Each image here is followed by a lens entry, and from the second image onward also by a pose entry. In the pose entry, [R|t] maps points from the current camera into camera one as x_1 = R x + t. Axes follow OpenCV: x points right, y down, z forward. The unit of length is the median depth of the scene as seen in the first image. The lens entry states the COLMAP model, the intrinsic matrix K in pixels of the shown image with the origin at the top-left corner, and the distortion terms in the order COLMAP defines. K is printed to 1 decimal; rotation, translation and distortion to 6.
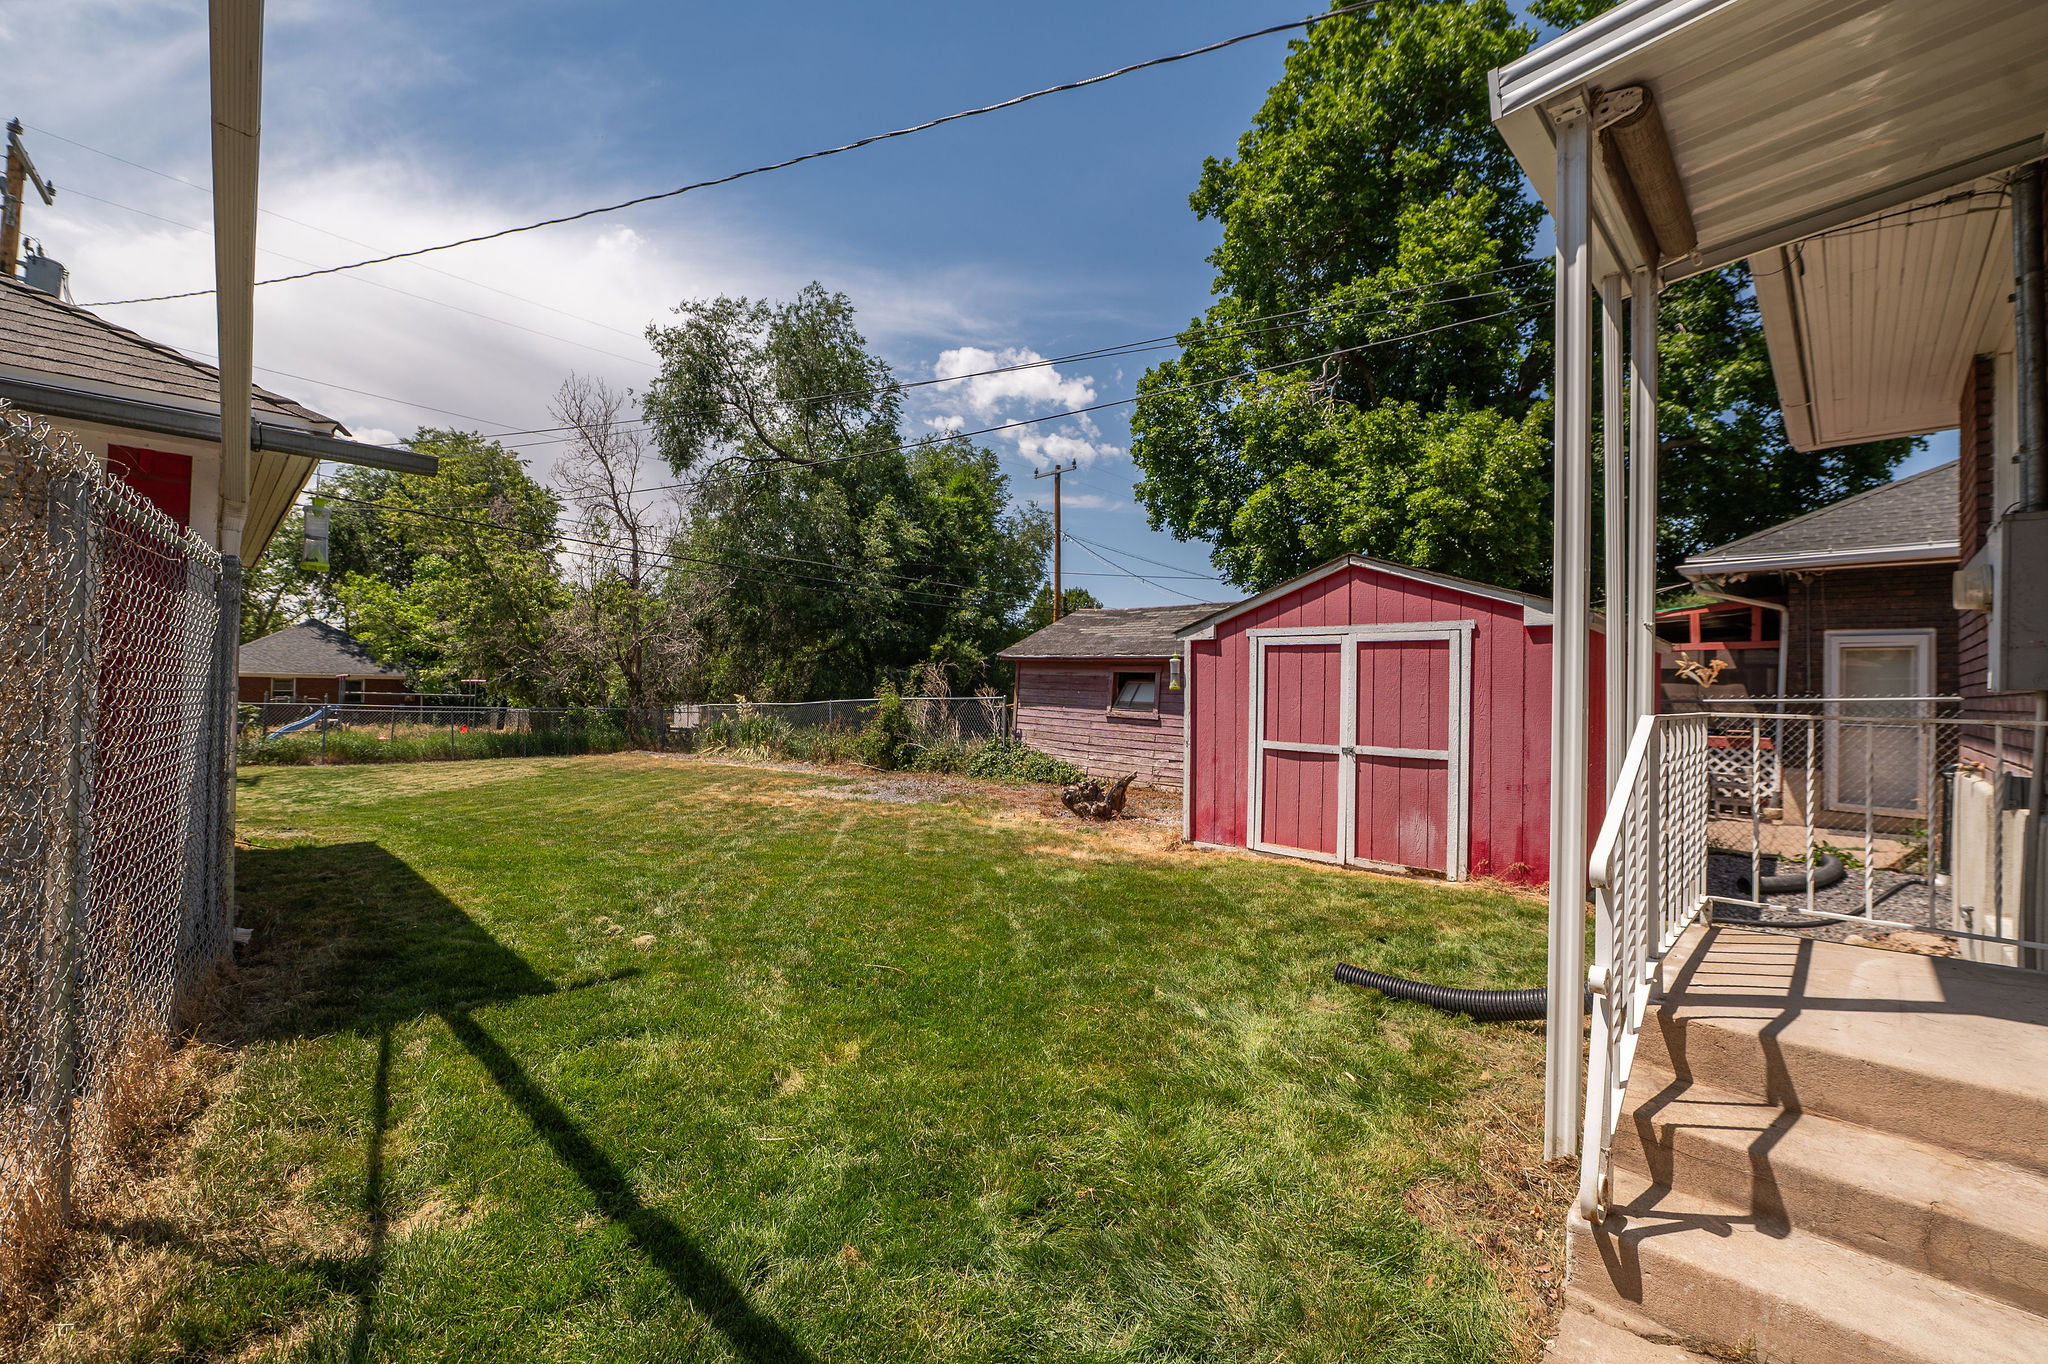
lens RADIAL K [[819.6, 0, 1029.7], [0, 819.6, 678.6], [0, 0, 1]] dist [-0.015372, 0.000490]
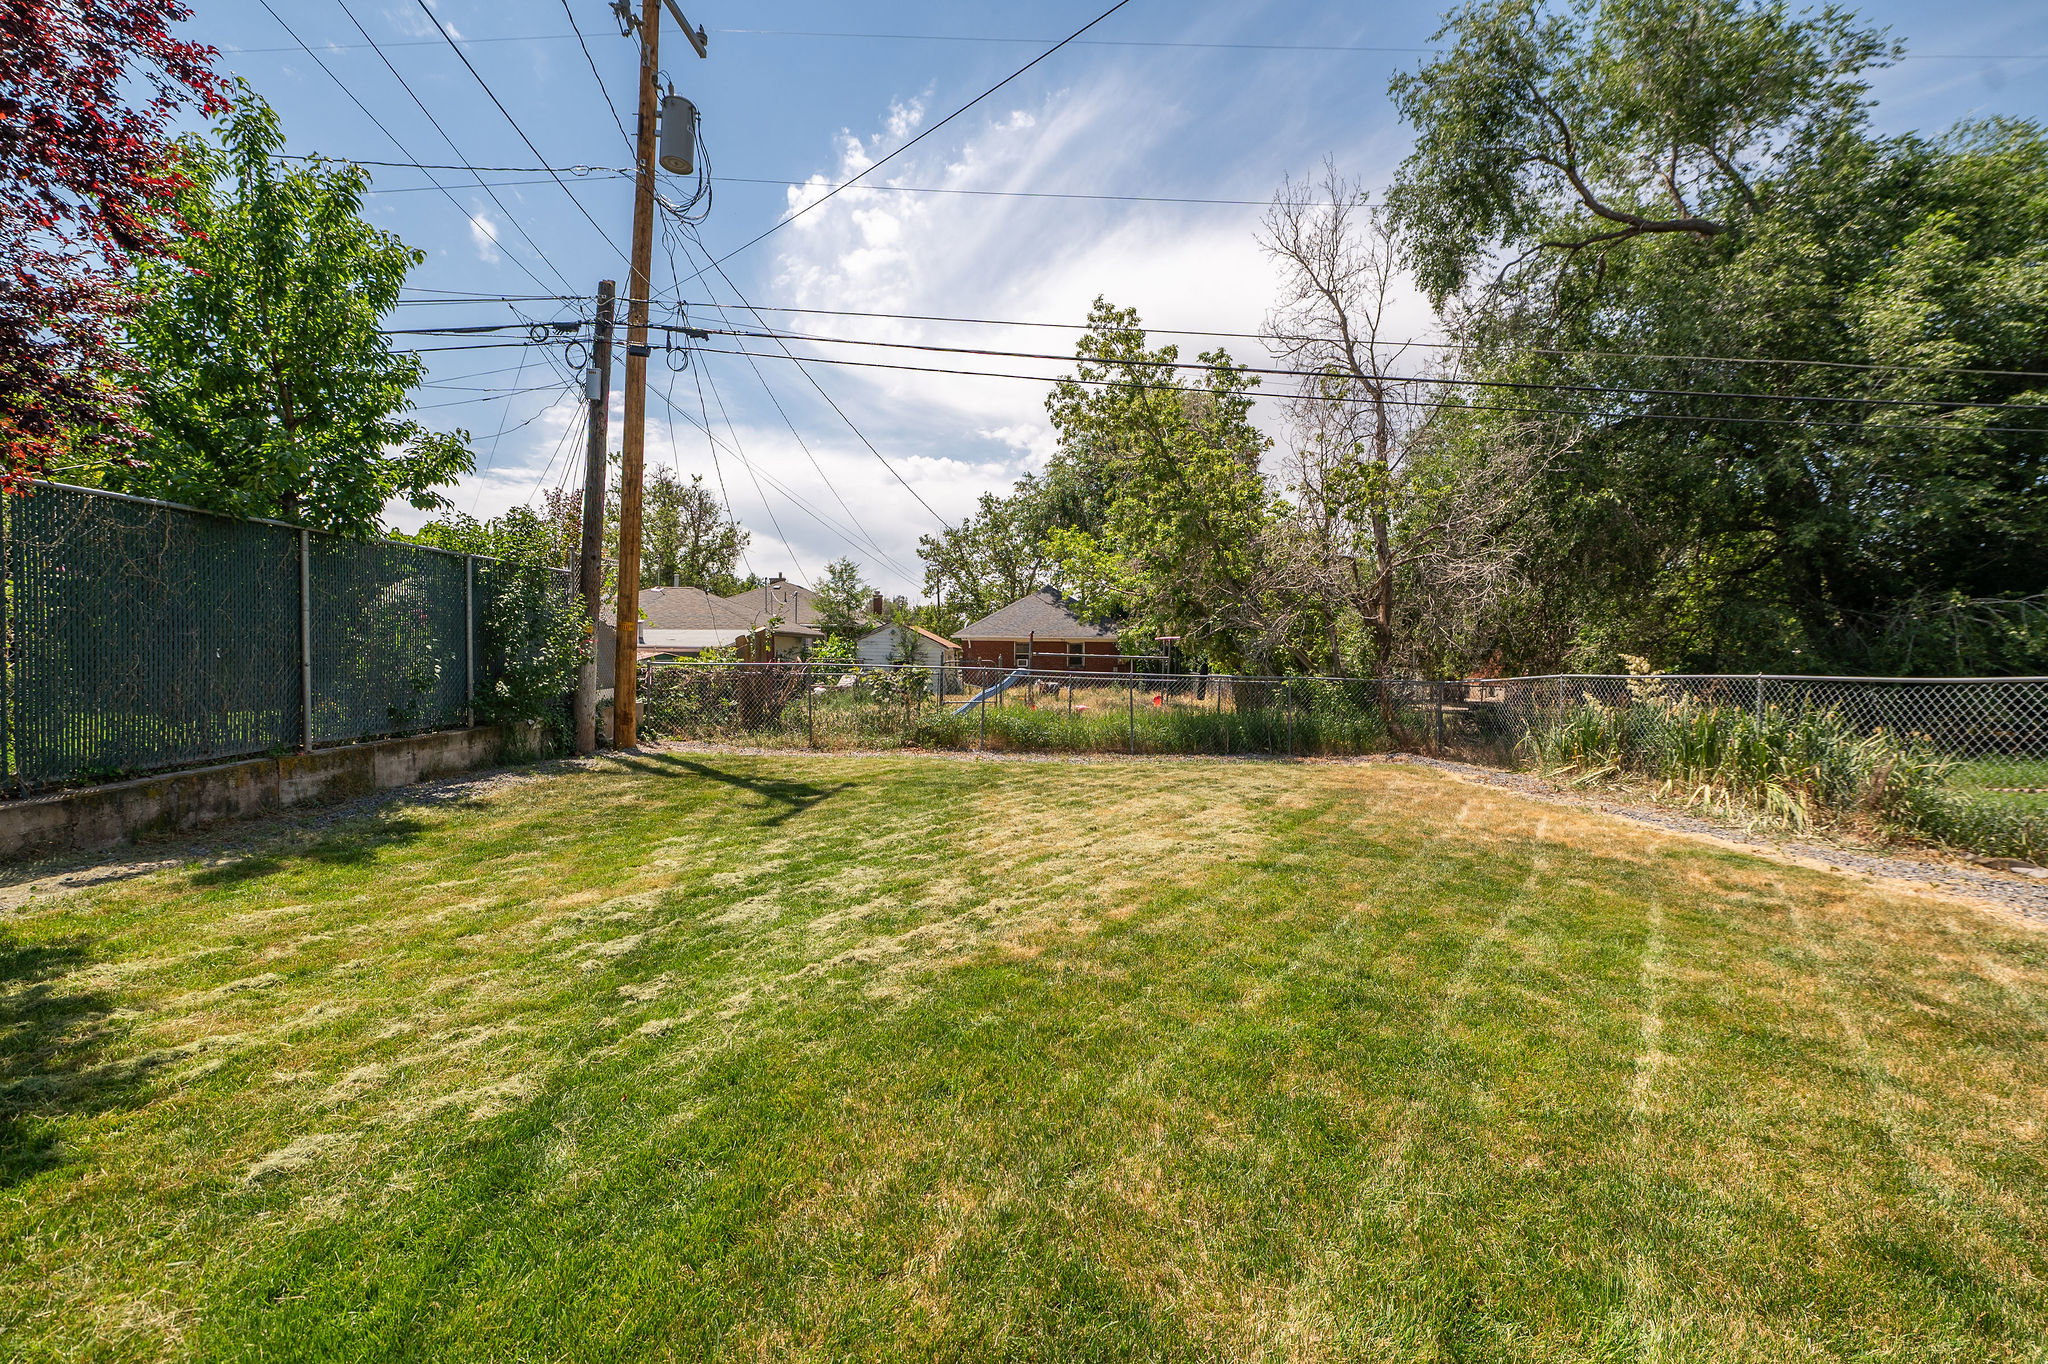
lens RADIAL K [[819.6, 0, 1029.7], [0, 819.6, 678.6], [0, 0, 1]] dist [-0.015372, 0.000490]
pose [[0.702138, 0.017671, -0.711822, -0.227465], [0.012712, 0.999222, 0.037345, 0.010007], [0.711928, -0.035270, 0.701366, 0.368894]]
